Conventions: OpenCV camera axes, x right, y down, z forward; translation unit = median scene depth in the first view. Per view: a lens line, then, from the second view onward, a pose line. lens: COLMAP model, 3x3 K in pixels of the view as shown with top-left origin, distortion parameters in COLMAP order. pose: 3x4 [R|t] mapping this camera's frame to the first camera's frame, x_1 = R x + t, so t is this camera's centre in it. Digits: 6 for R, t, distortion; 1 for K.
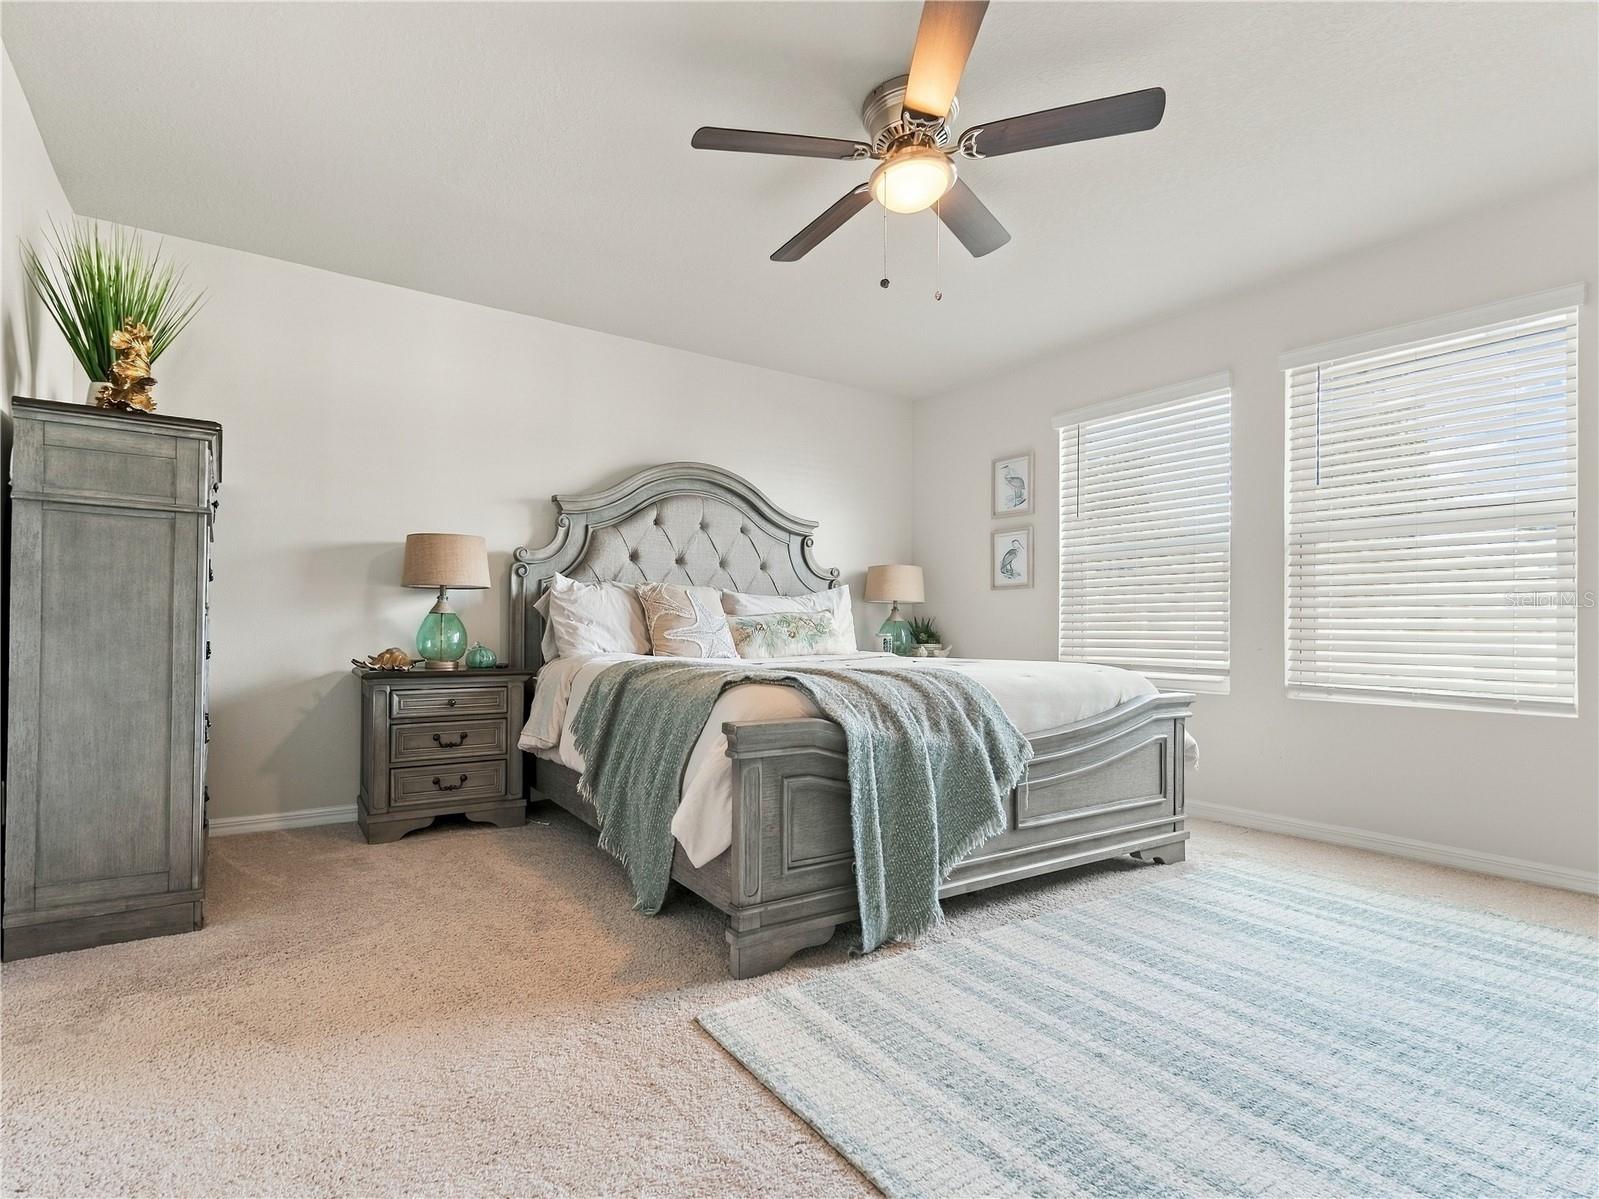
lens RADIAL K [[808.2, 0, 803.2], [0, 808.2, 636.6], [0, 0, 1]] dist [-0.001108, -0.000567]
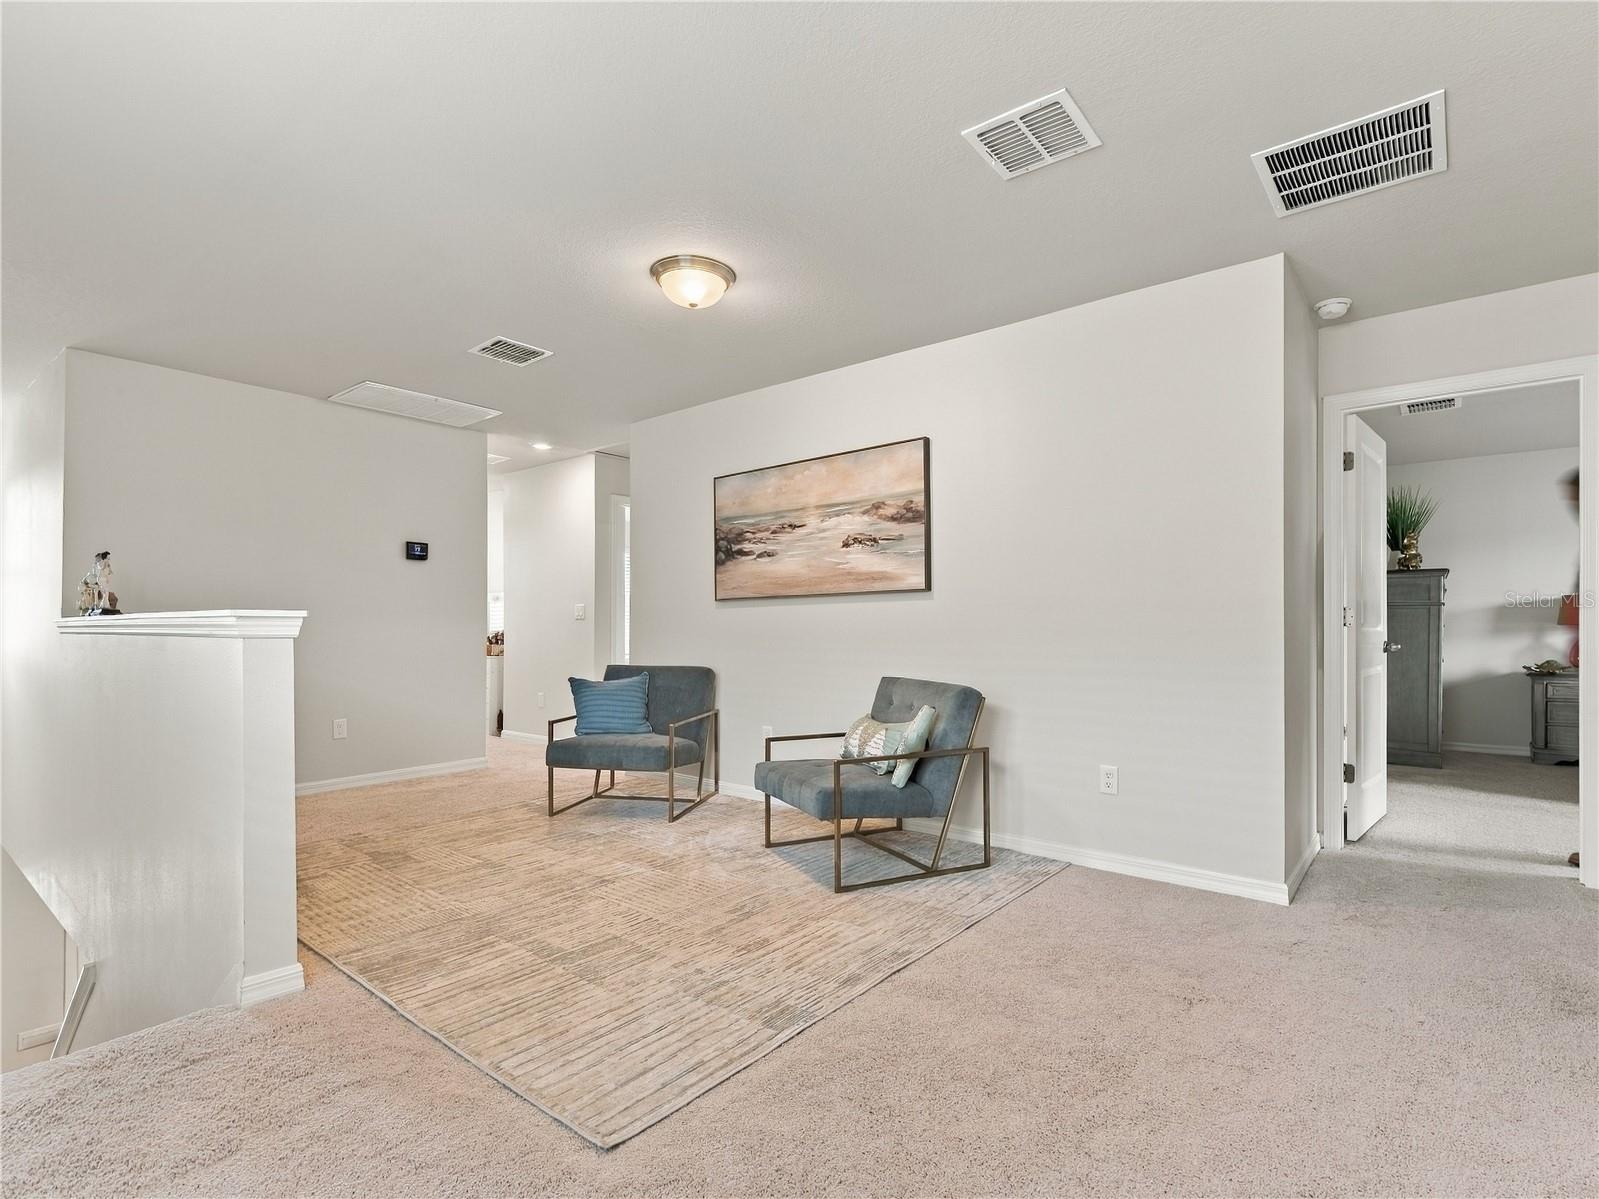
lens RADIAL K [[808.2, 0, 803.2], [0, 808.2, 636.6], [0, 0, 1]] dist [-0.001108, -0.000567]
pose [[0.256558, -0.006162, -0.966509, 0.820402], [0.002687, 0.999980, -0.005662, -0.033507], [0.966525, -0.001144, 0.256569, -1.090195]]
